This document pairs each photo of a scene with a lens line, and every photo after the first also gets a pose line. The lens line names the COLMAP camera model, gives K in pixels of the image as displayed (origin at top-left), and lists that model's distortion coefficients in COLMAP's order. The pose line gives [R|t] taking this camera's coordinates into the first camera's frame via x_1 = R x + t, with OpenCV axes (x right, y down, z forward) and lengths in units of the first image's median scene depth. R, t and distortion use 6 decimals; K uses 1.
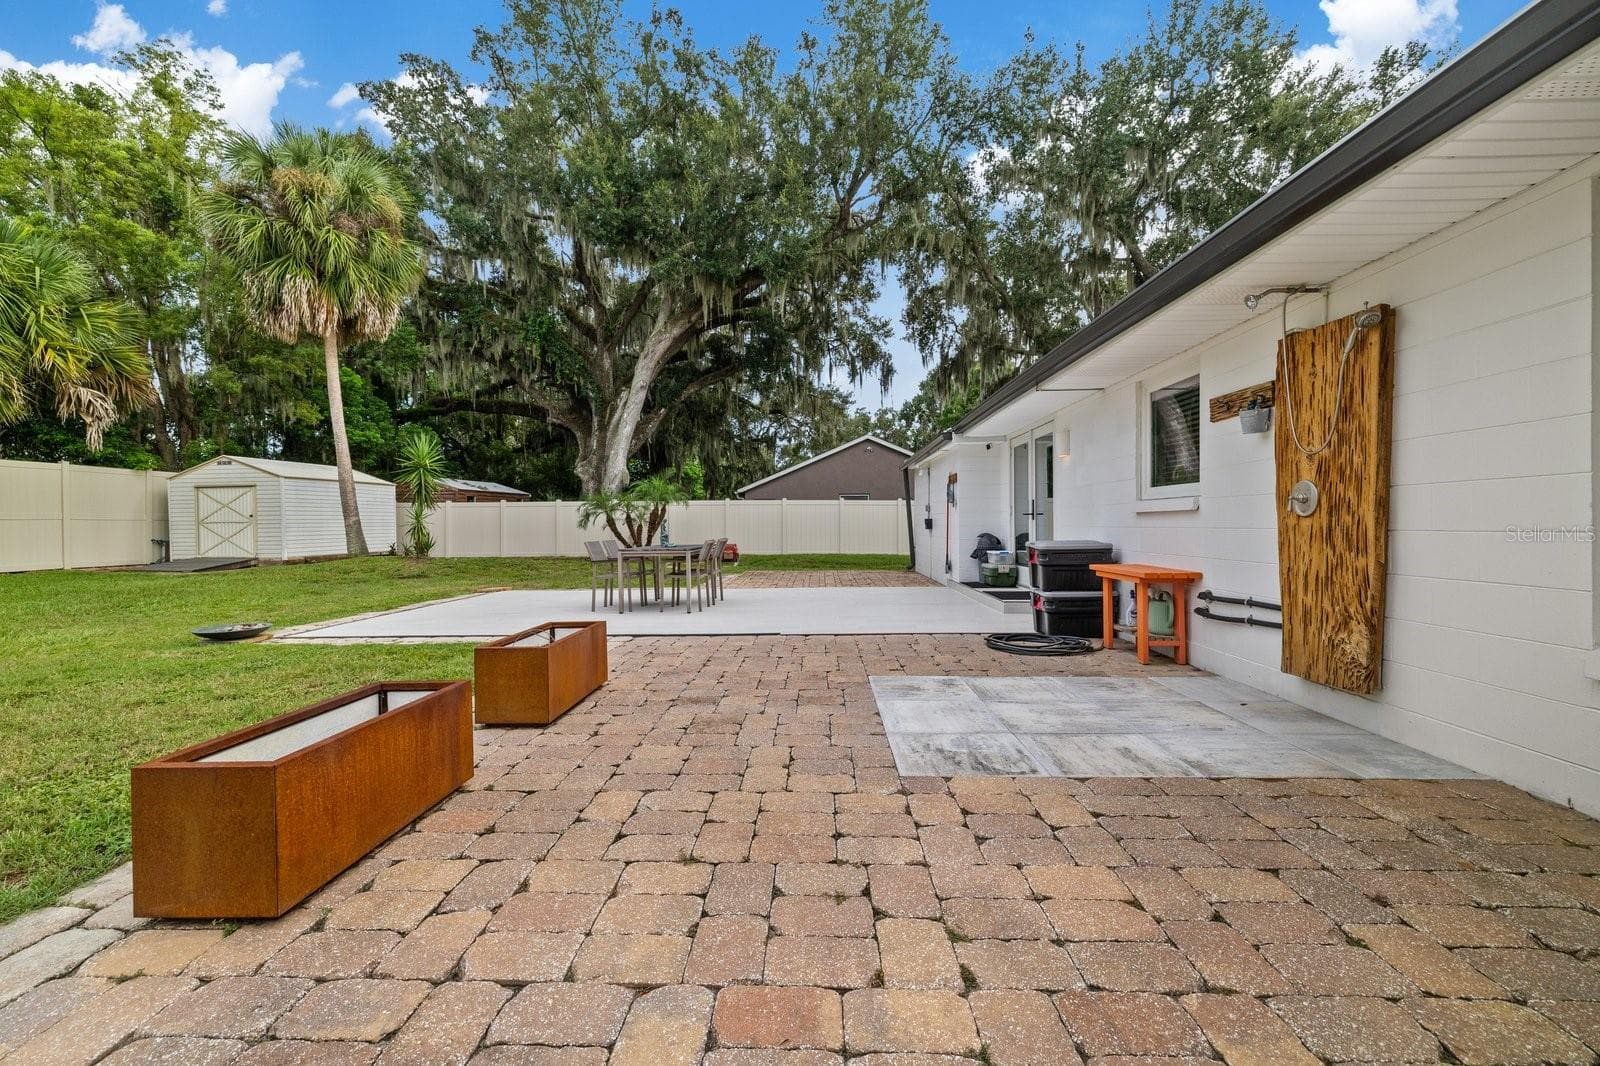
lens RADIAL K [[672.7, 0, 797.2], [0, 672.7, 529.7], [0, 0, 1]] dist [-0.000954, 0.000009]
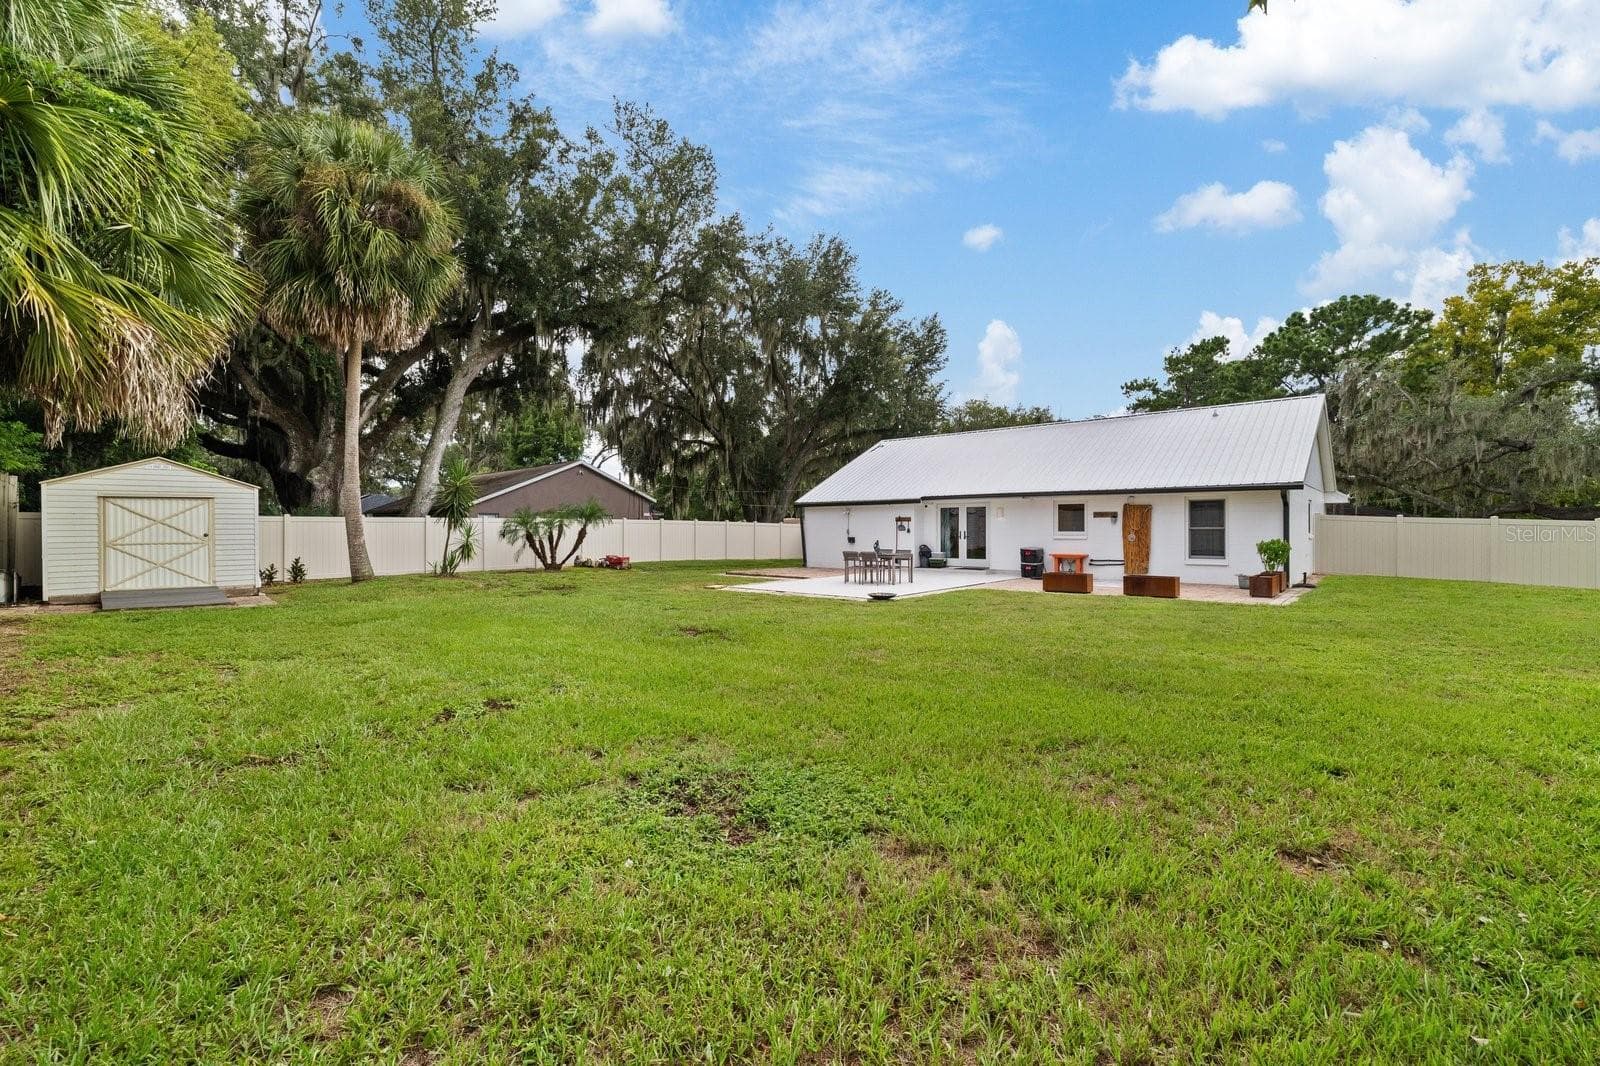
lens RADIAL K [[672.7, 0, 797.2], [0, 672.7, 529.7], [0, 0, 1]] dist [-0.000954, 0.000009]
pose [[0.632856, 0.002282, 0.774266, -1.156484], [0.005735, 0.999954, -0.007635, -0.020386], [-0.774248, 0.009272, 0.632814, -0.063076]]
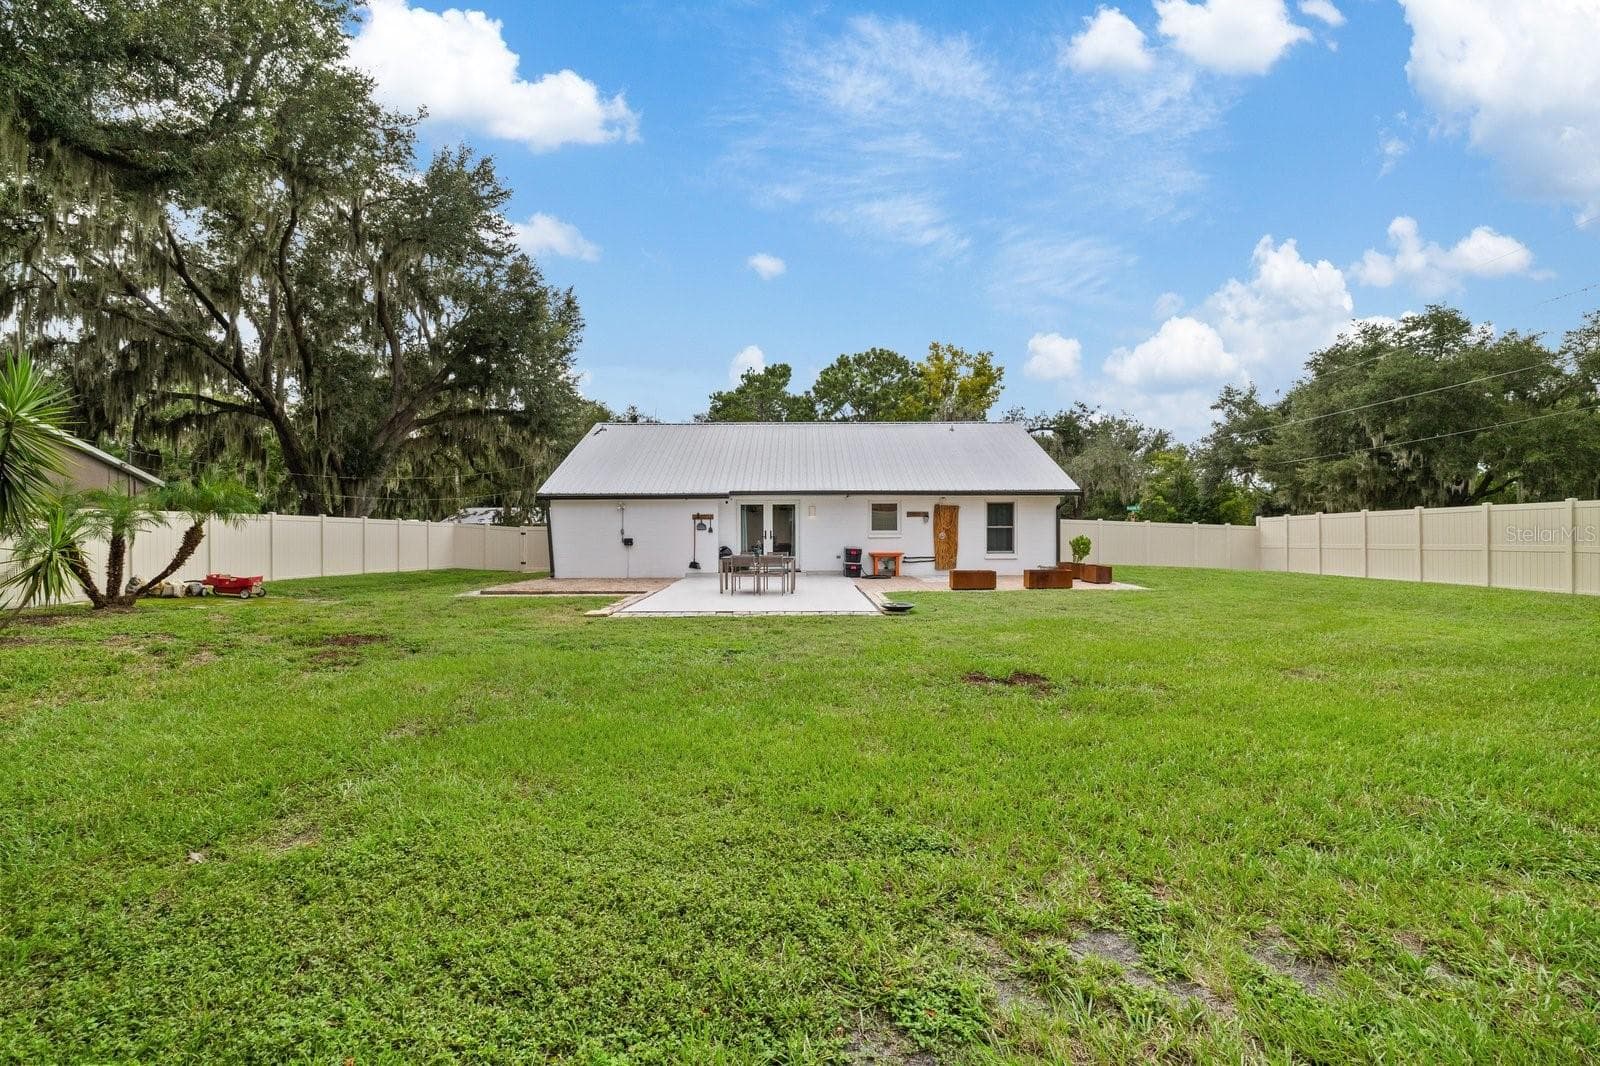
lens RADIAL K [[672.7, 0, 797.2], [0, 672.7, 529.7], [0, 0, 1]] dist [-0.000954, 0.000009]
pose [[-0.035491, 0.003059, 0.999365, -1.133448], [0.011996, 0.999925, -0.002635, -0.023588], [-0.999298, 0.011895, -0.035525, 0.576077]]
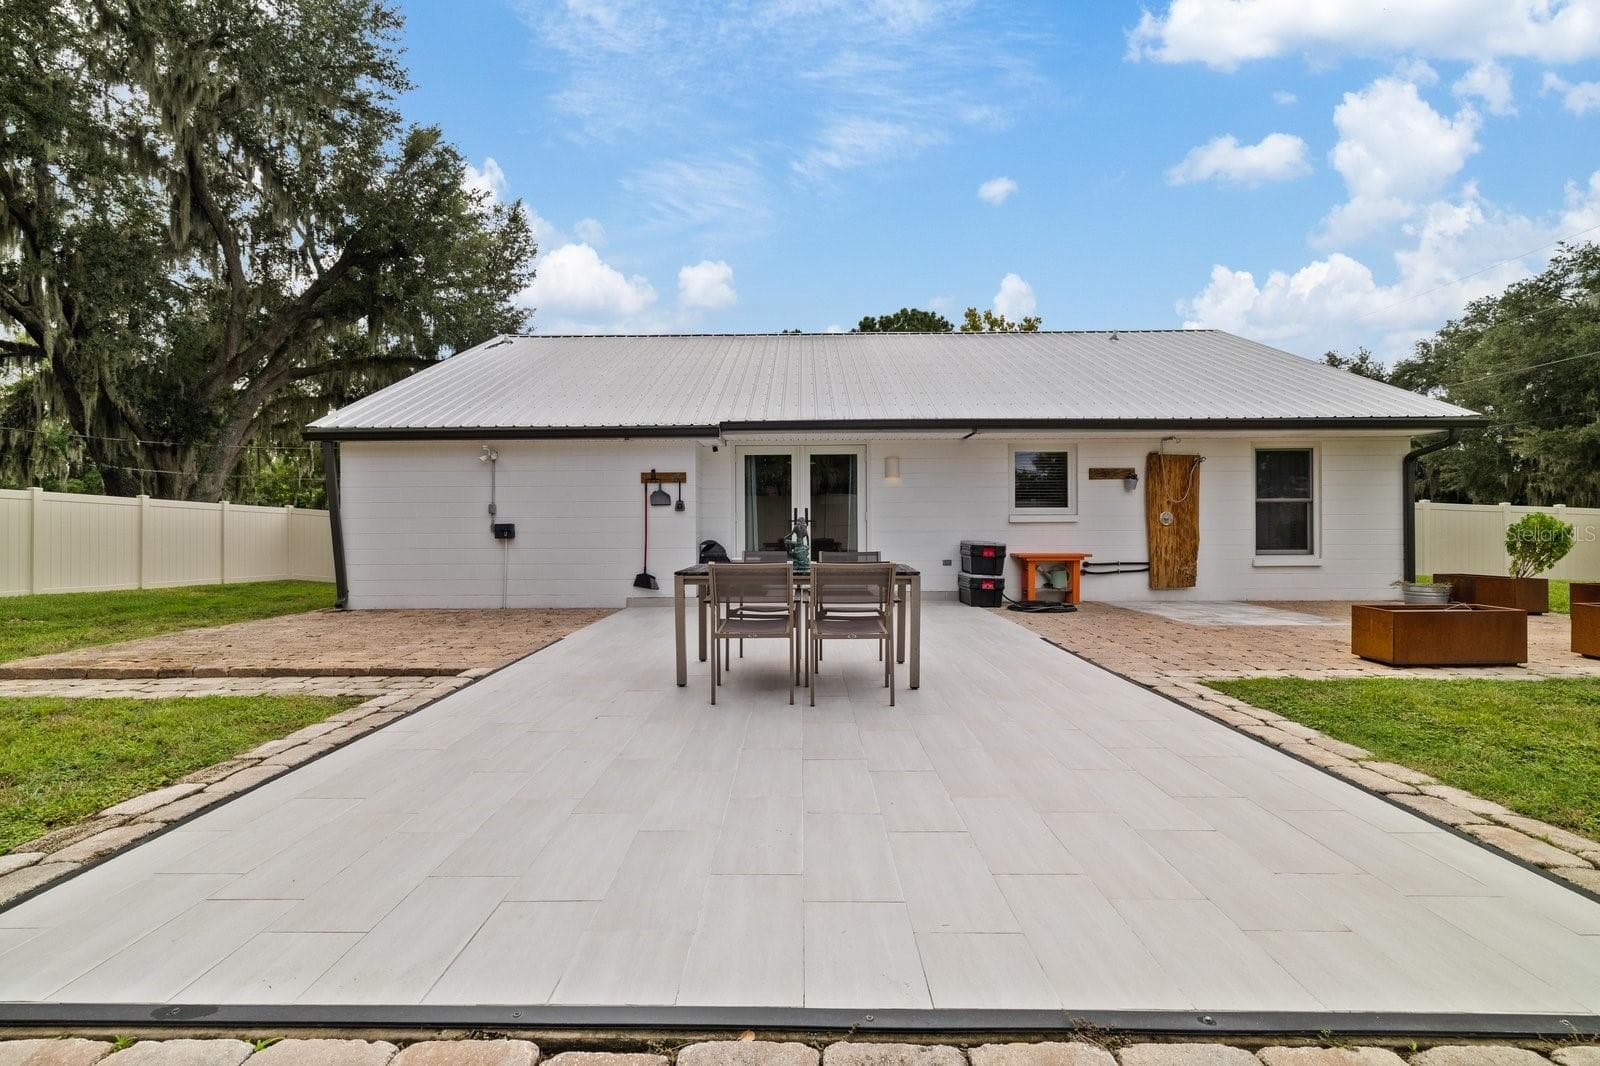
lens RADIAL K [[672.7, 0, 797.2], [0, 672.7, 529.7], [0, 0, 1]] dist [-0.000954, 0.000009]
pose [[-0.028933, 0.005705, 0.999565, -0.440718], [0.013599, 0.999893, -0.005313, -0.002141], [-0.999489, 0.013439, -0.029008, 0.609202]]
